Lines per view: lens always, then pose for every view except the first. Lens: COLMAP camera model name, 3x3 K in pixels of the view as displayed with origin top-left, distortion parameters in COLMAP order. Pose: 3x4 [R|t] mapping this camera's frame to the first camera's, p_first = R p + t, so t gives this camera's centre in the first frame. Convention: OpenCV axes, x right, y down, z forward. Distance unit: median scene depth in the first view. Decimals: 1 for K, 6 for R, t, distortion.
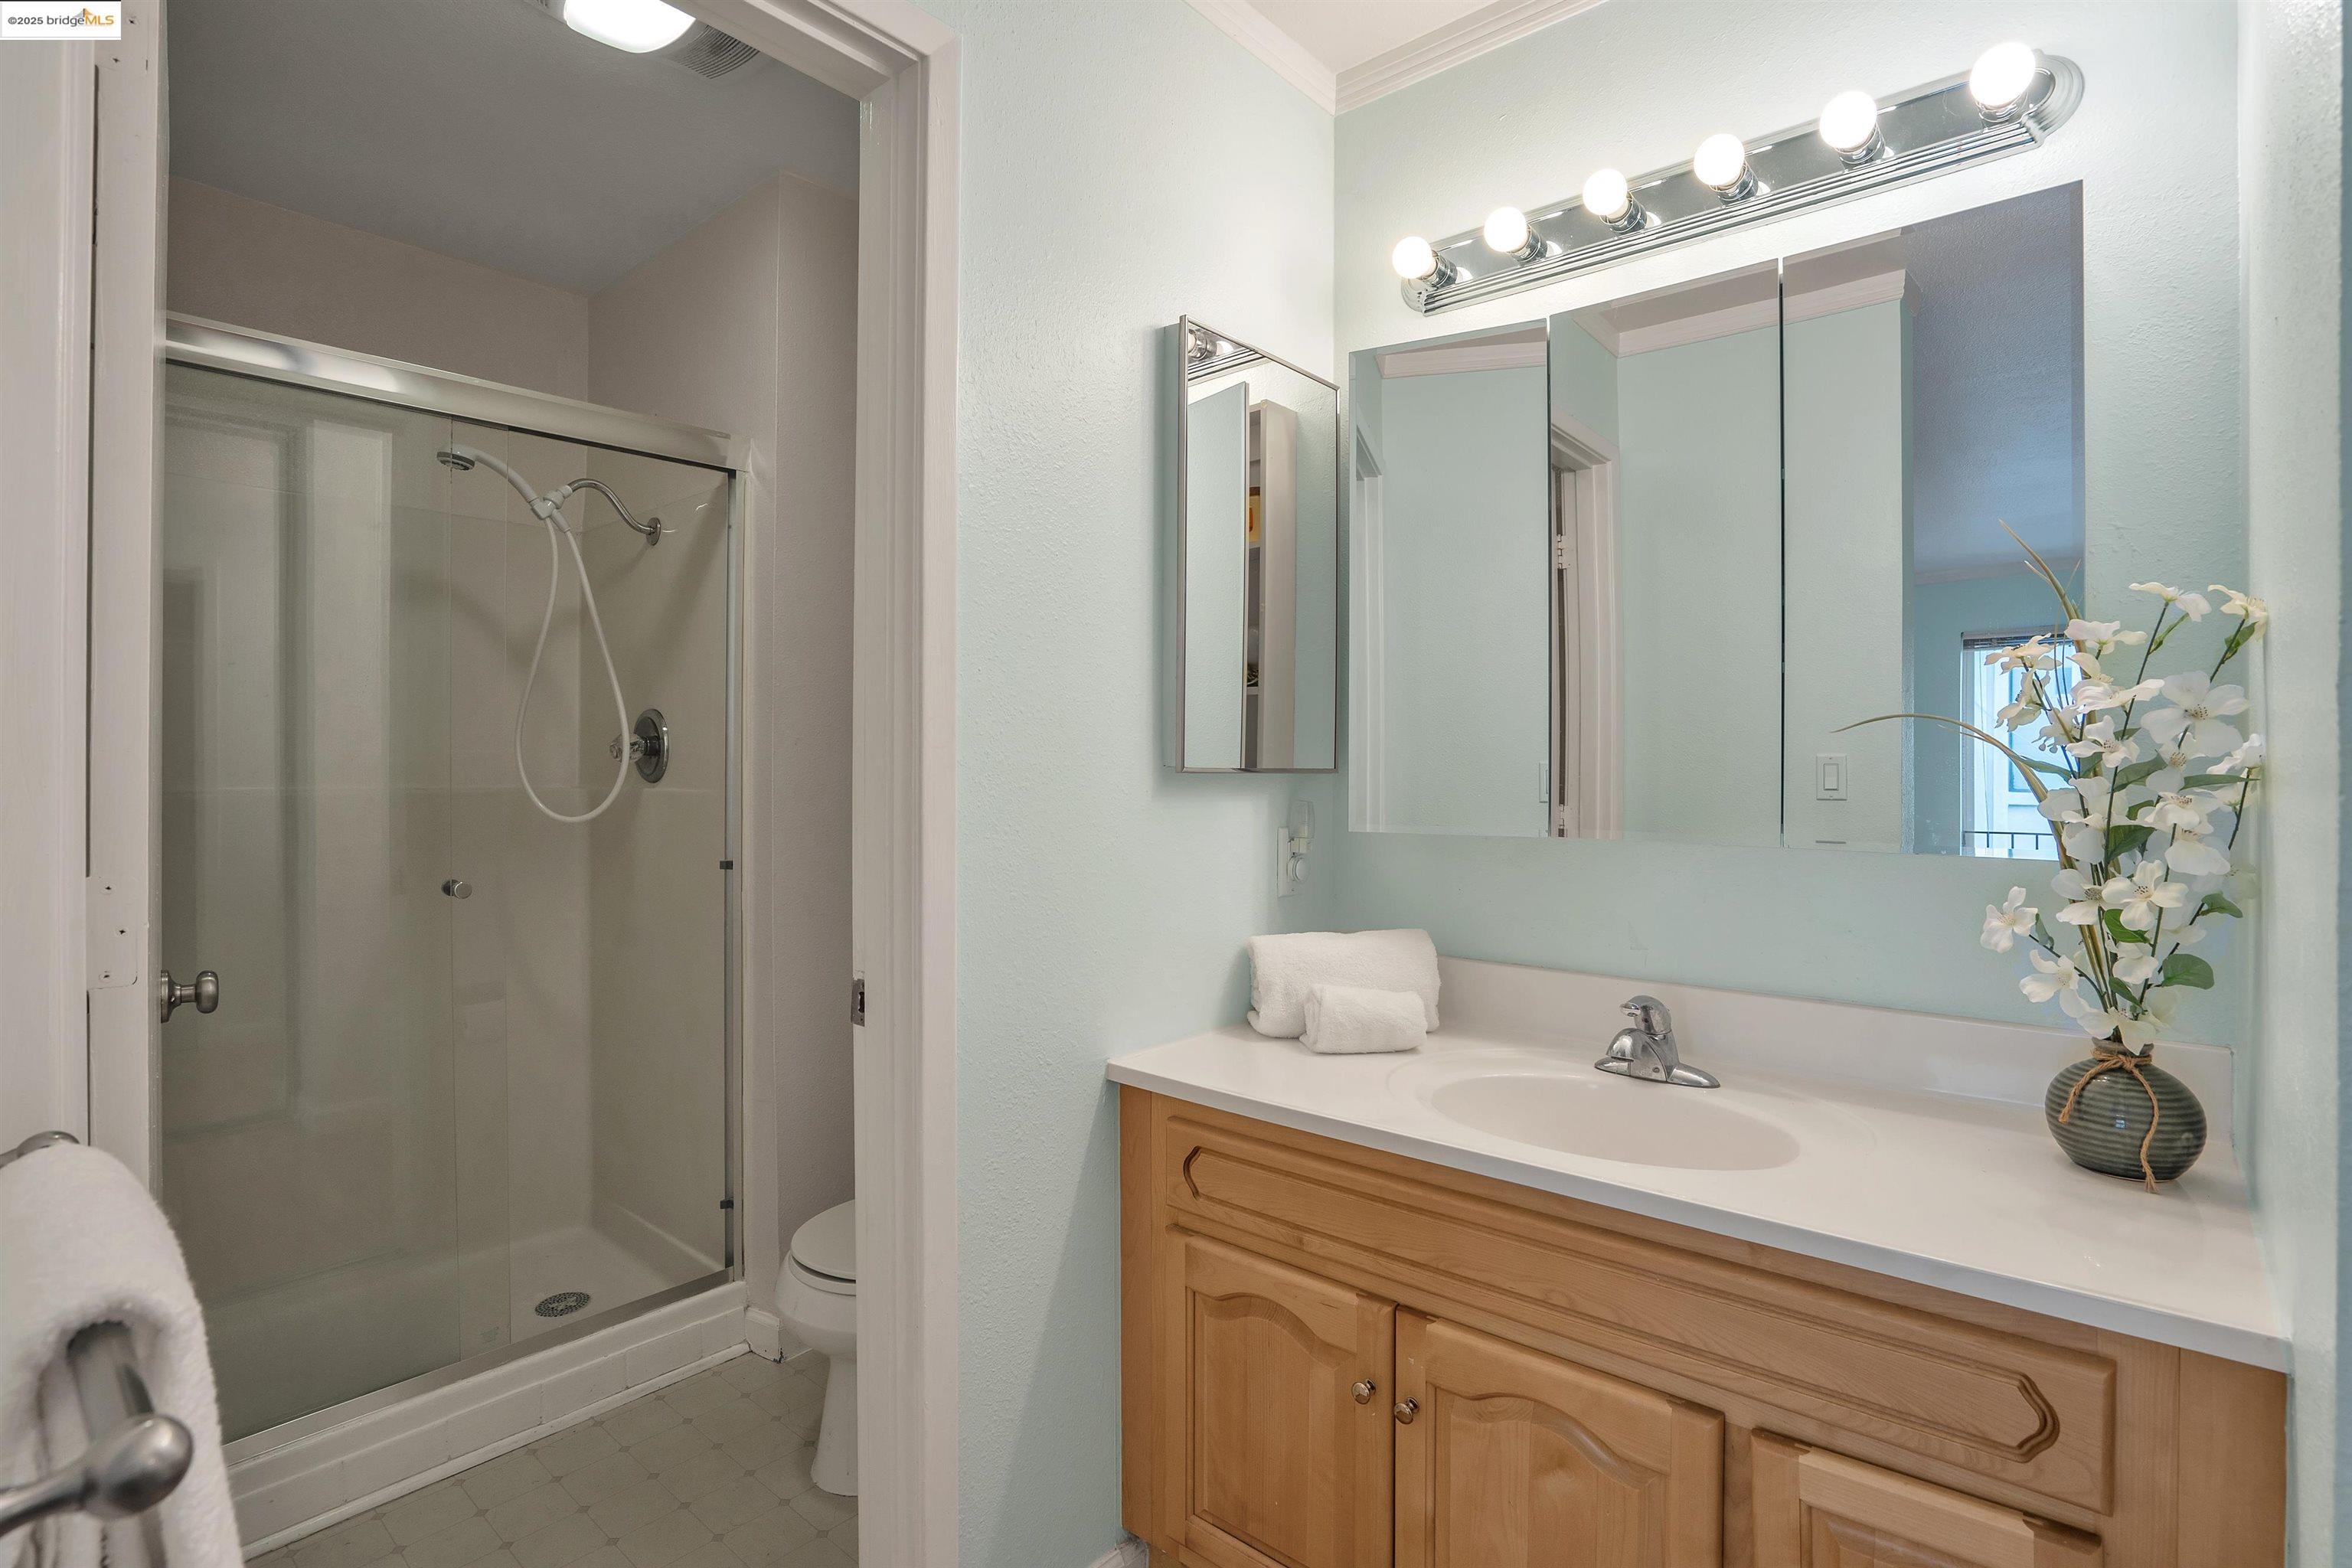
lens RADIAL K [[1089.5, 0, 1201.5], [0, 1089.5, 774.0], [0, 0, 1]] dist [-0.043364, 0.015608]
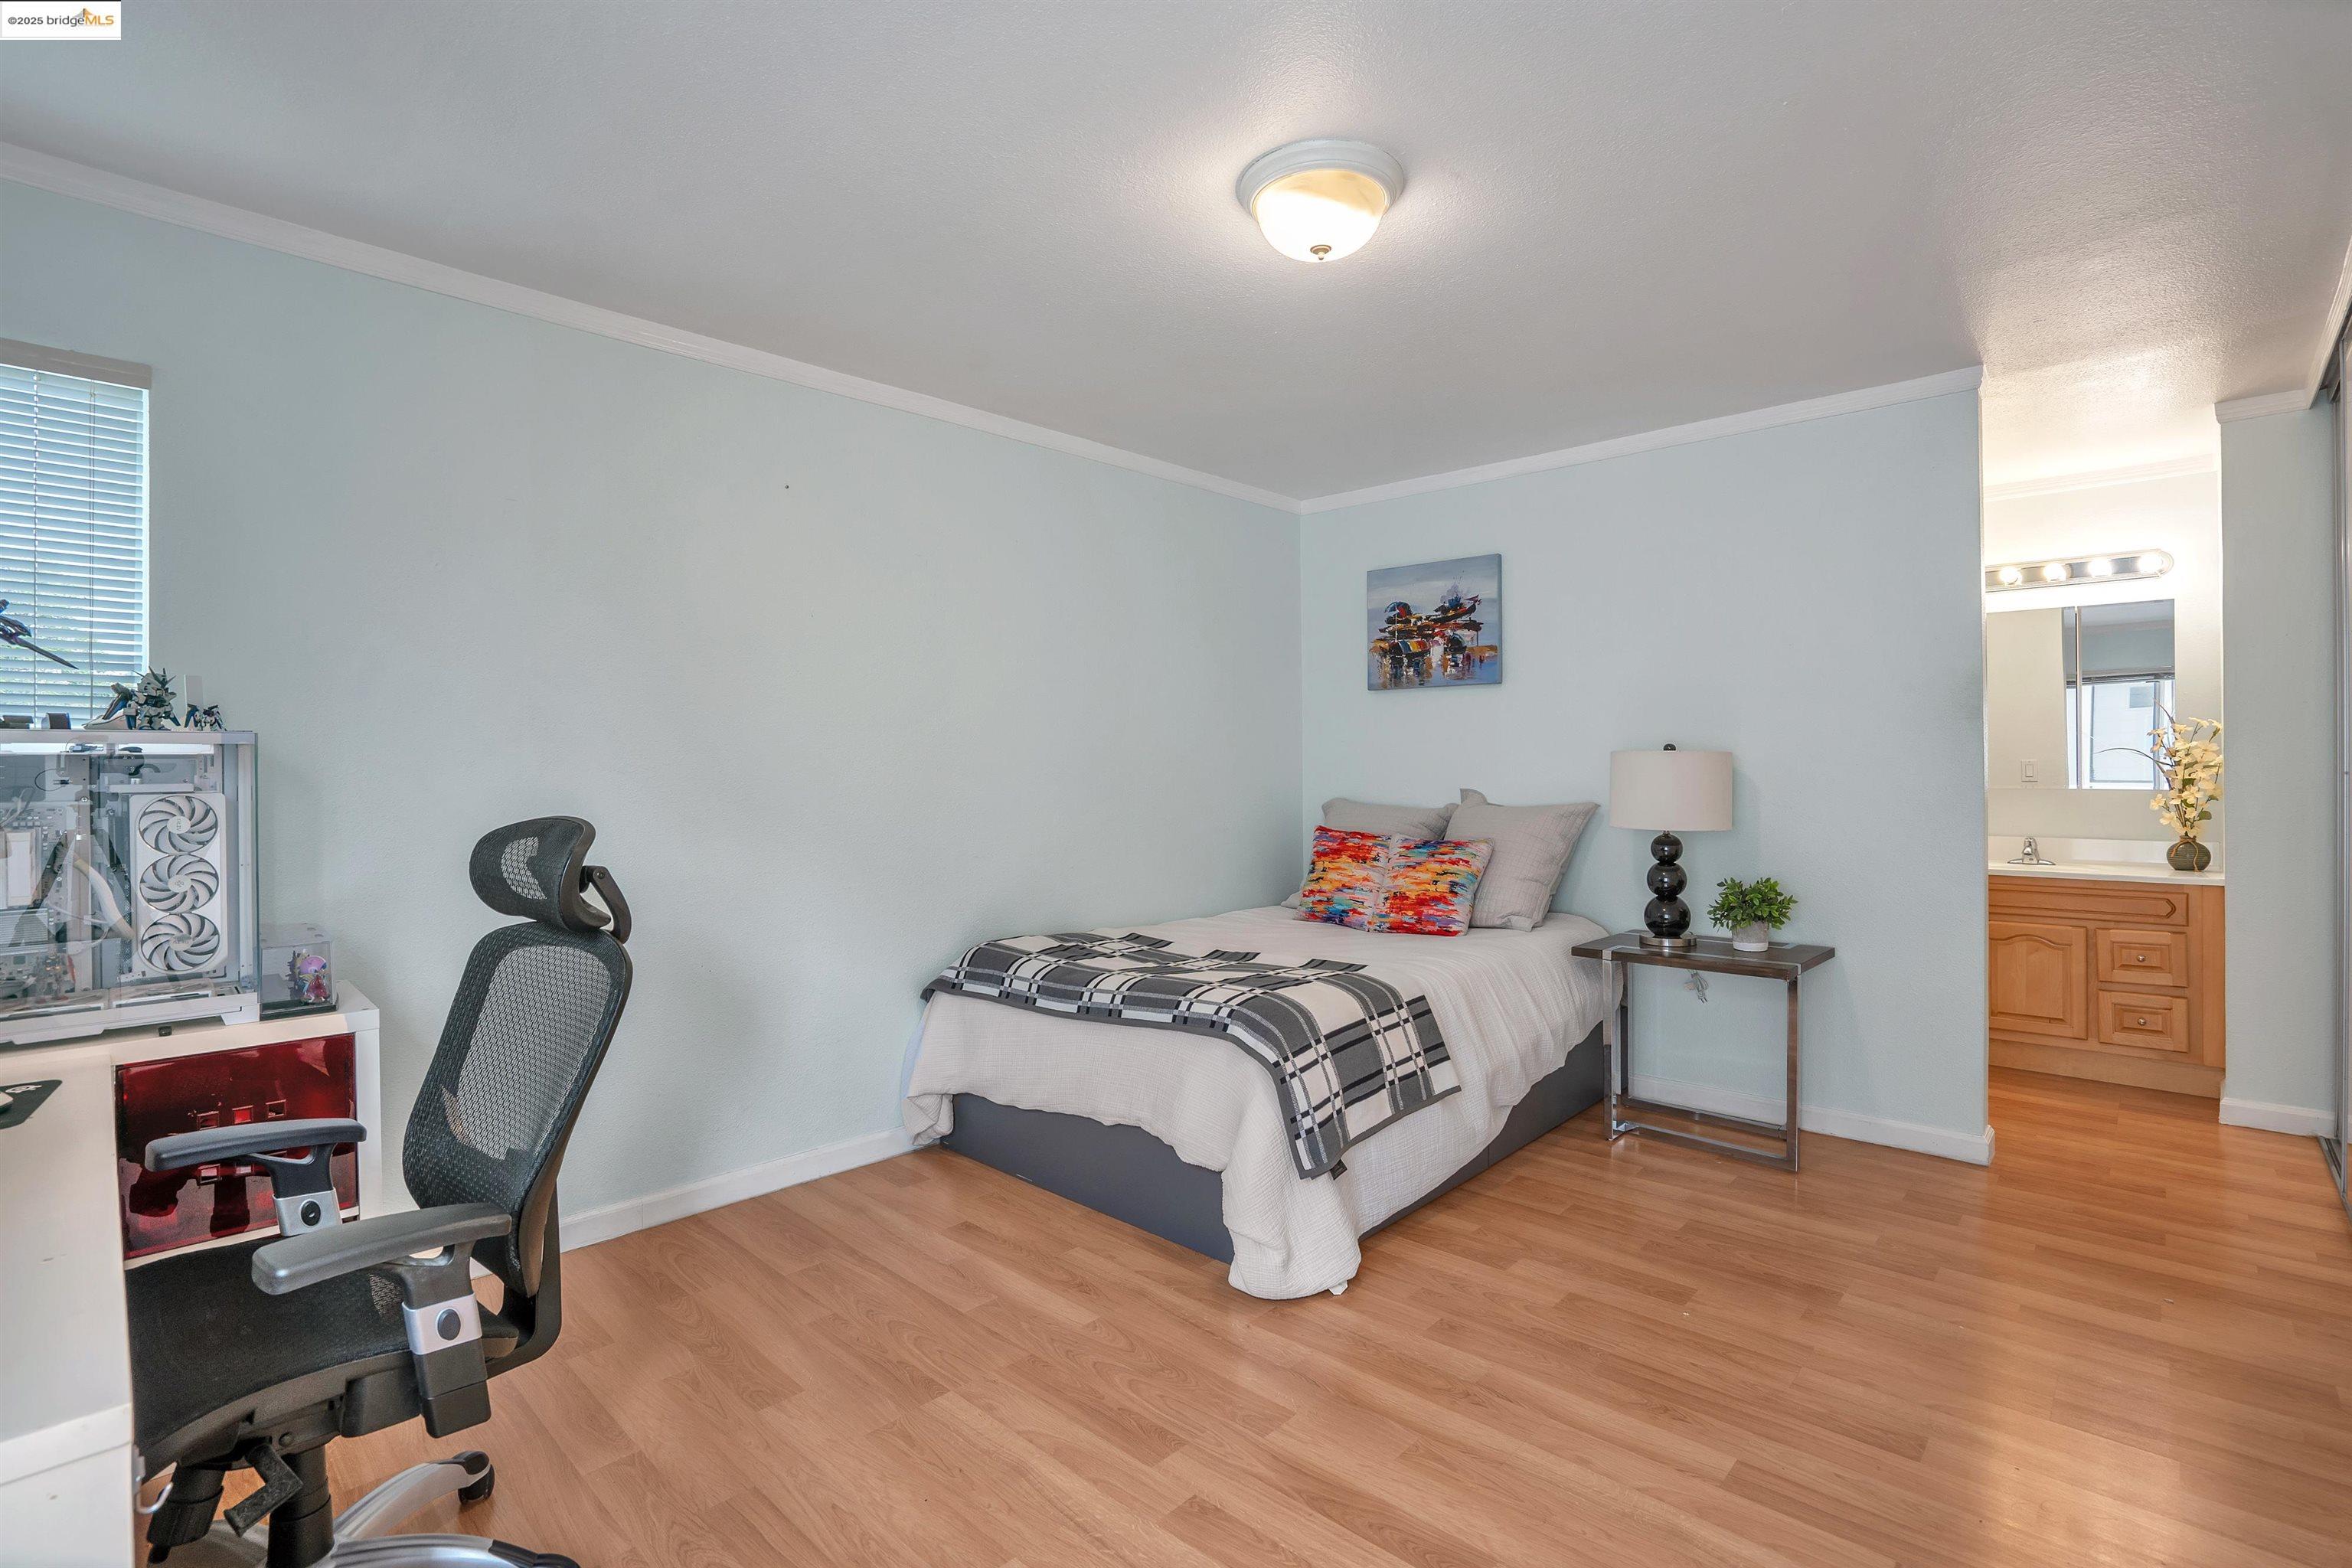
lens RADIAL K [[1089.5, 0, 1188.7], [0, 1089.5, 771.8], [0, 0, 1]] dist [-0.043364, 0.015608]
pose [[0.999427, -0.003360, -0.033683, -2.631638], [0.003089, 0.999962, -0.008098, 0.045138], [0.033709, 0.007989, 0.999400, -2.977173]]
